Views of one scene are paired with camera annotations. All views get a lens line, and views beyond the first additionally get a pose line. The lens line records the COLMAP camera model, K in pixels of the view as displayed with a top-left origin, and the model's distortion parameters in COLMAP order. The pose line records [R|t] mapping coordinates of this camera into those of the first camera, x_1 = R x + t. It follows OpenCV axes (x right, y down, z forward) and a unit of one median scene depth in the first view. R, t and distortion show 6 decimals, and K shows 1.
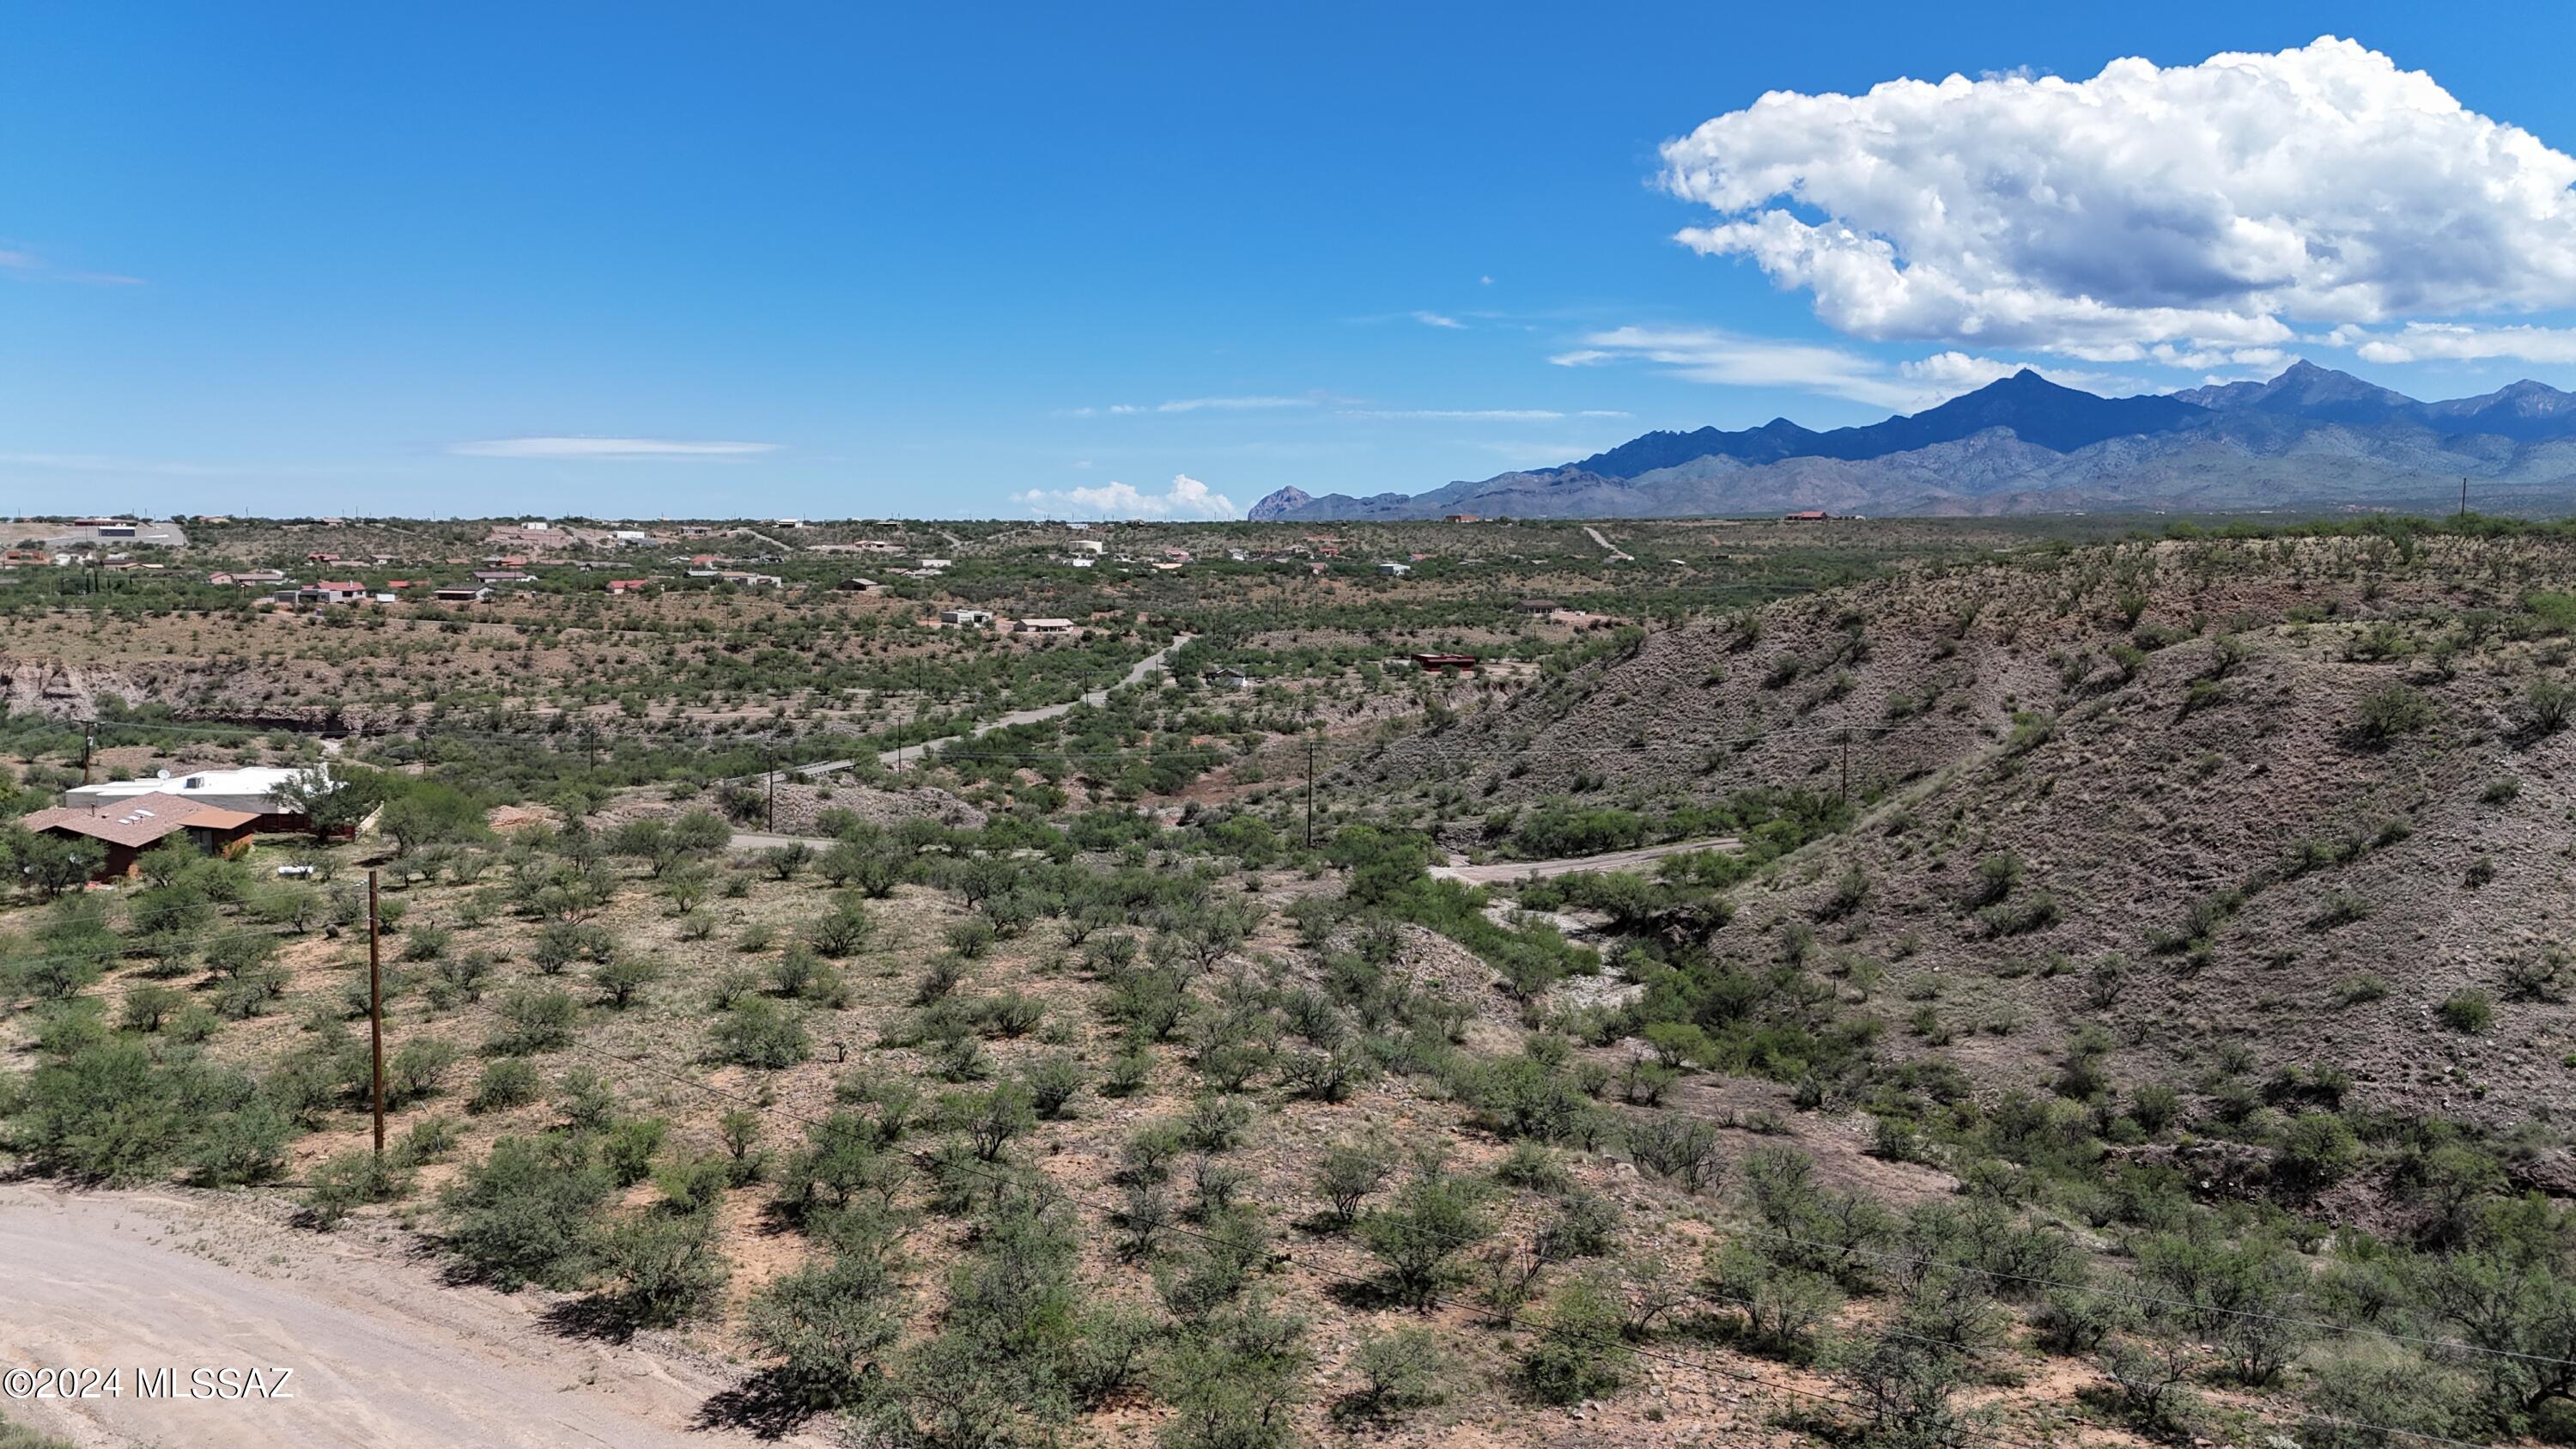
lens RADIAL K [[1879.3, 0, 1274.9], [0, 1879.3, 741.4], [0, 0, 1]] dist [0.081262, -0.076683]
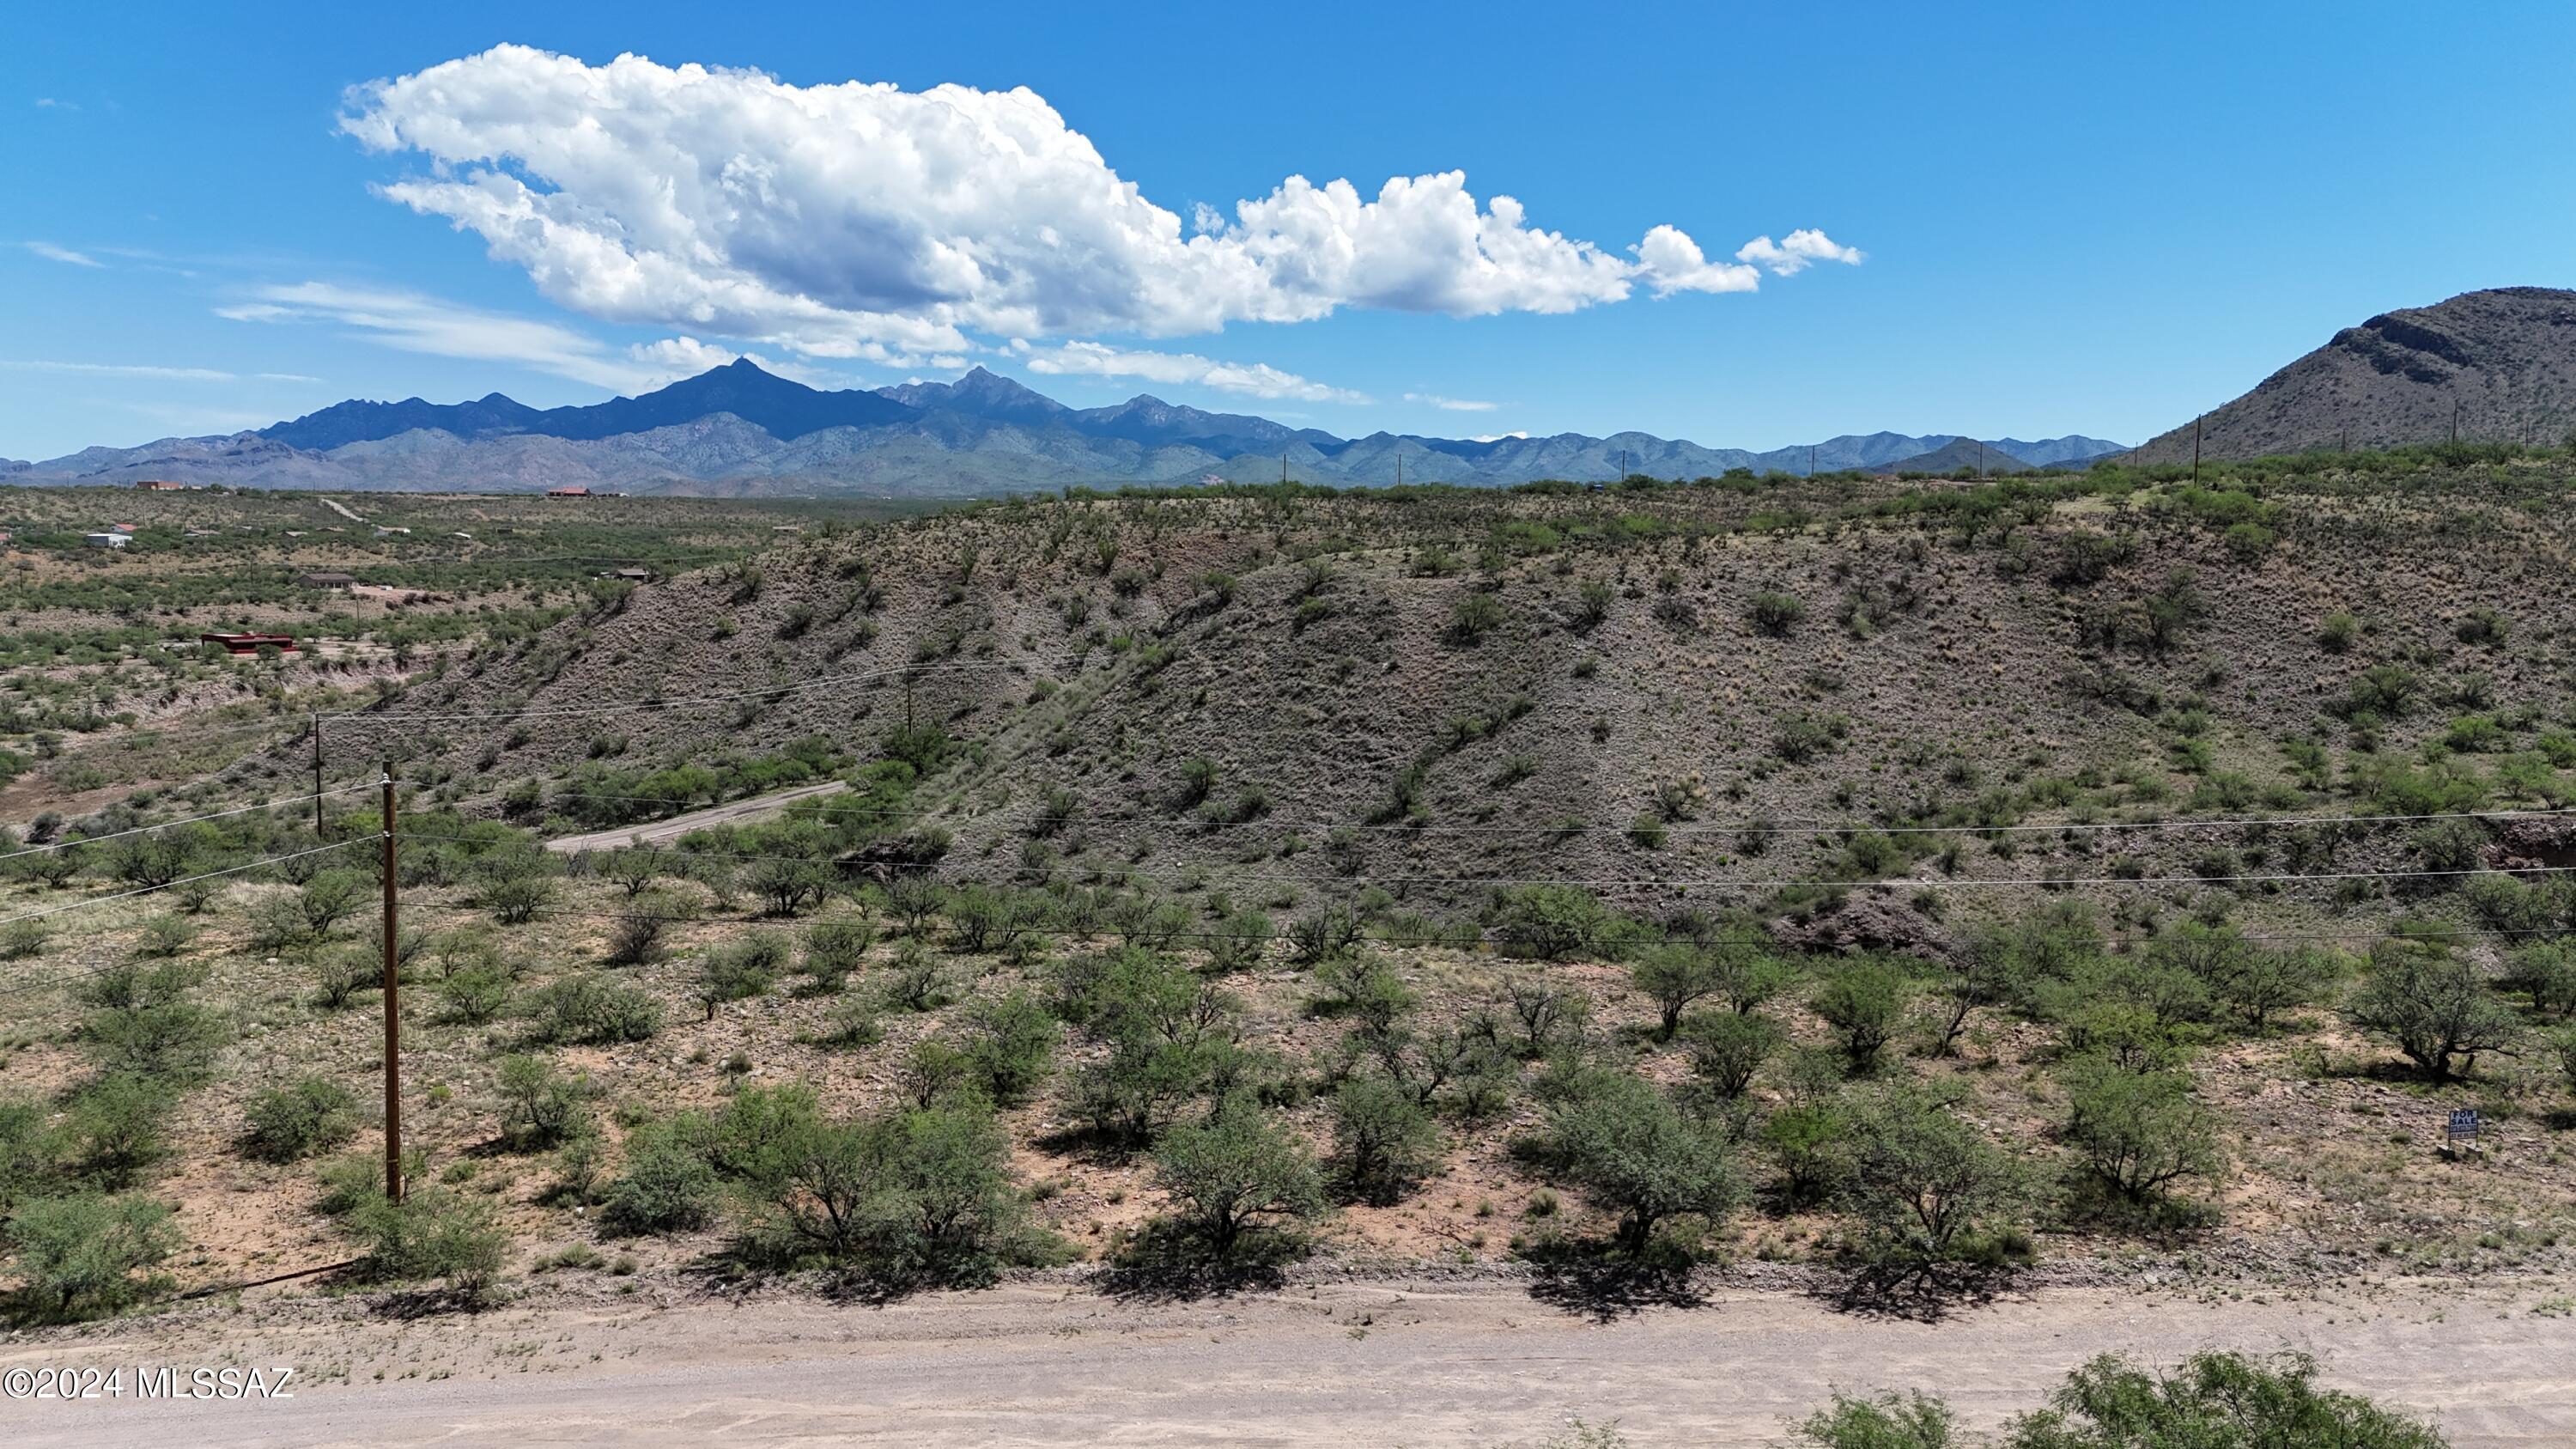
lens RADIAL K [[1879.3, 0, 1283.4], [0, 1879.3, 739.9], [0, 0, 1]] dist [0.081262, -0.076683]
pose [[0.797441, -0.065474, 0.599834, -0.056863], [0.060826, 0.997754, 0.028045, 0.005707], [-0.600323, 0.014121, 0.799633, 0.028790]]
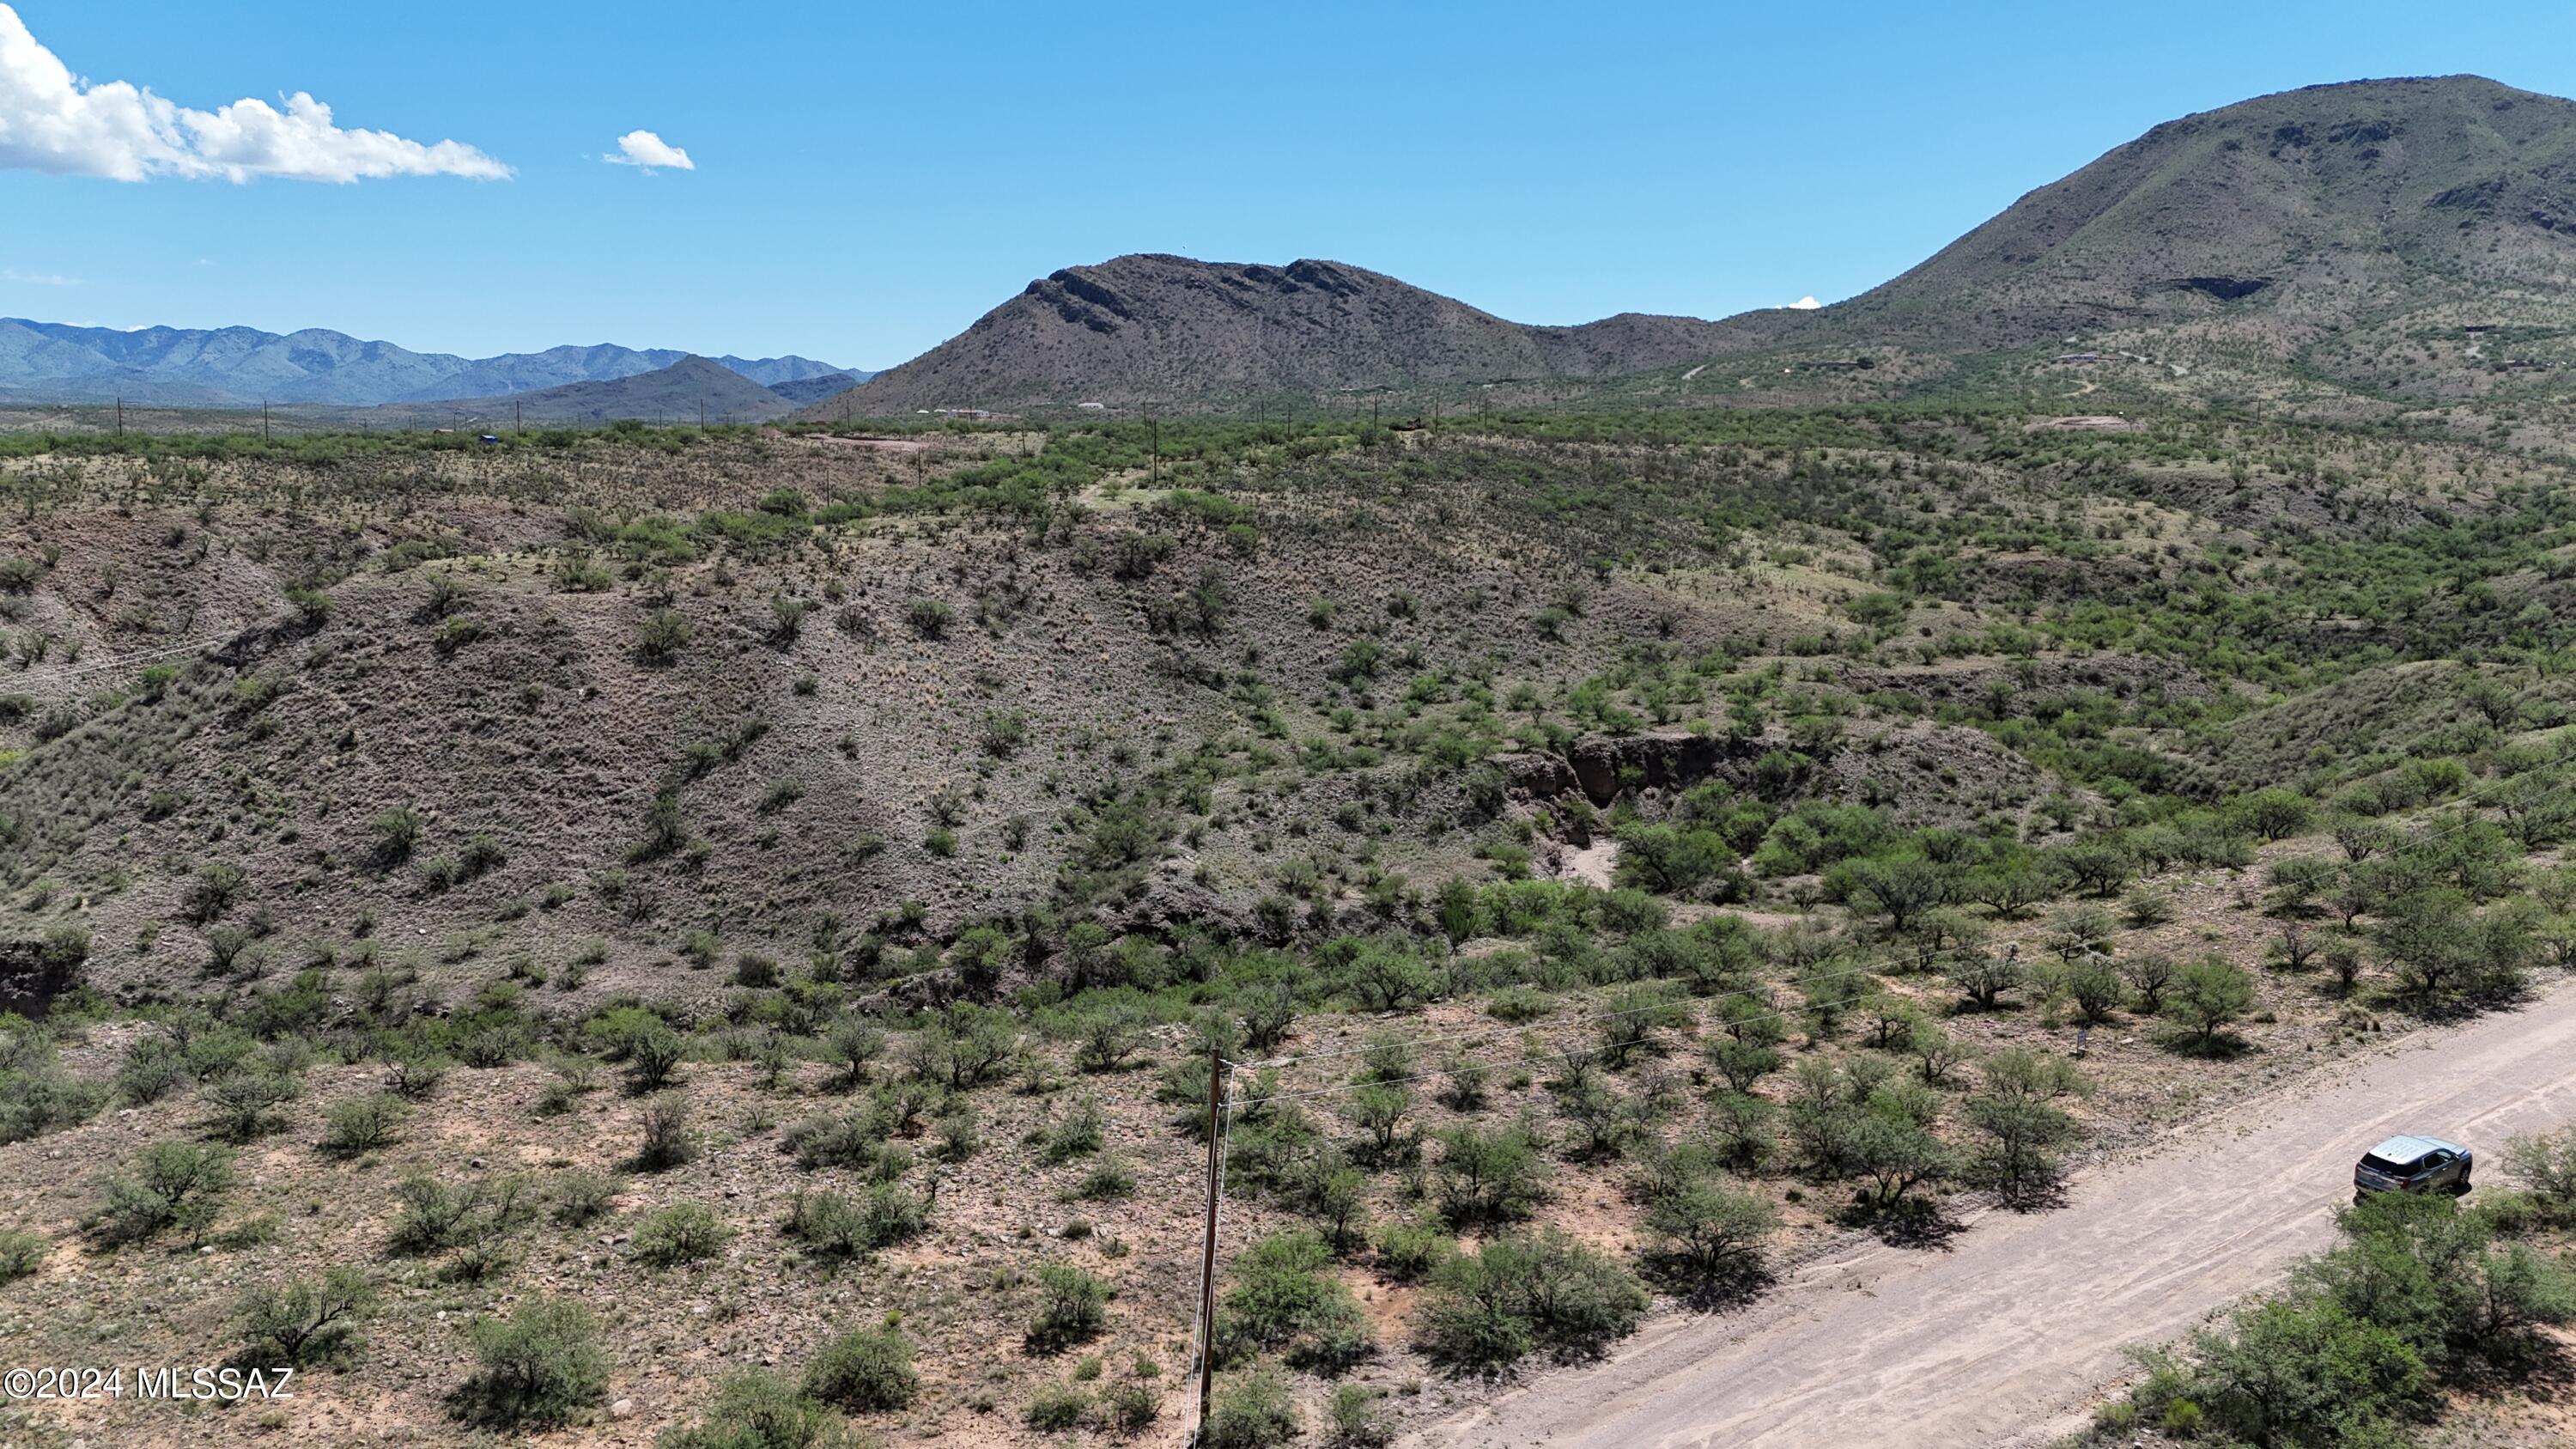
lens RADIAL K [[1879.3, 0, 1289.9], [0, 1879.3, 734.2], [0, 0, 1]] dist [0.081262, -0.076683]
pose [[0.272925, -0.141207, 0.951616, -0.111012], [0.090917, 0.988528, 0.120609, -0.014594], [-0.957730, 0.053601, 0.282632, 0.068323]]
